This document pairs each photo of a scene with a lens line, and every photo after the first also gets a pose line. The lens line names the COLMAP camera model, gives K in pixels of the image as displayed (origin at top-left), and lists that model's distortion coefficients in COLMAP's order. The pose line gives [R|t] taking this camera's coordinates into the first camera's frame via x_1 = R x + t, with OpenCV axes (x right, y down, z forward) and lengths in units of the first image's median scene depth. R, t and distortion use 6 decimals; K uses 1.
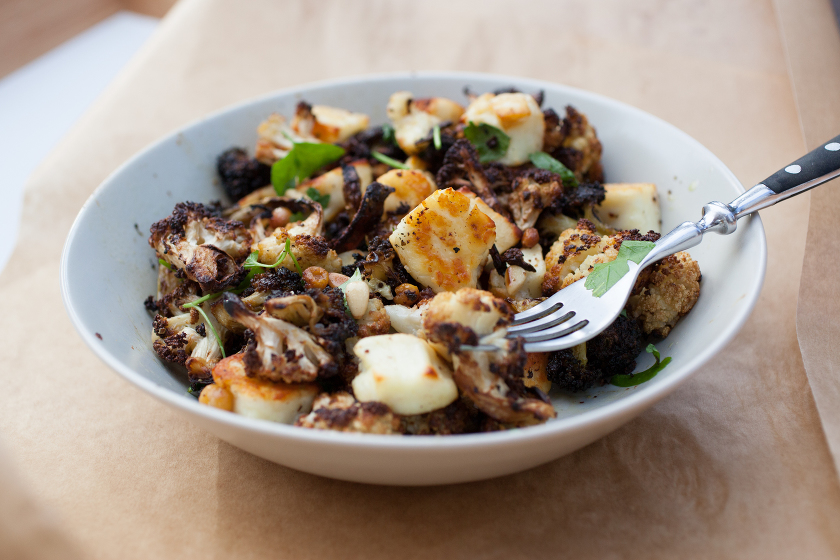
lens RADIAL K [[1283.0, 0, 417.5], [0, 1283.0, 280.9], [0, 0, 1]] dist [0.031865, 0.000000]
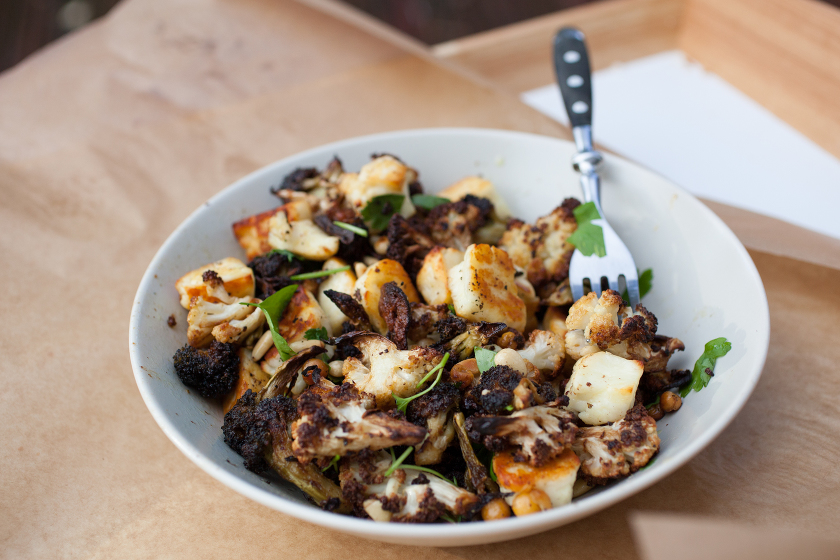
lens RADIAL K [[1283.0, 0, 419.9], [0, 1283.0, 279.0], [0, 0, 1]] dist [0.031865, 0.000000]
pose [[0.533825, -0.497773, 0.683559, -0.778503], [0.485689, 0.842225, 0.234016, -0.332005], [-0.692197, 0.207074, 0.691363, 0.269800]]
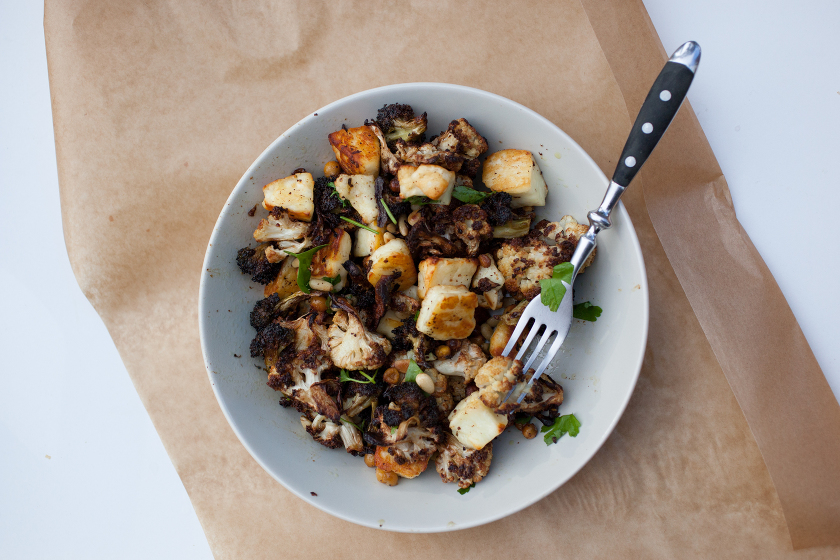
lens RADIAL K [[1283.0, 0, 421.2], [0, 1283.0, 278.9], [0, 0, 1]] dist [0.031865, 0.000000]
pose [[0.875341, -0.482771, 0.026638, -0.029032], [0.306202, 0.596146, 0.742193, -1.226792], [-0.374189, -0.641516, 0.669657, 0.004491]]
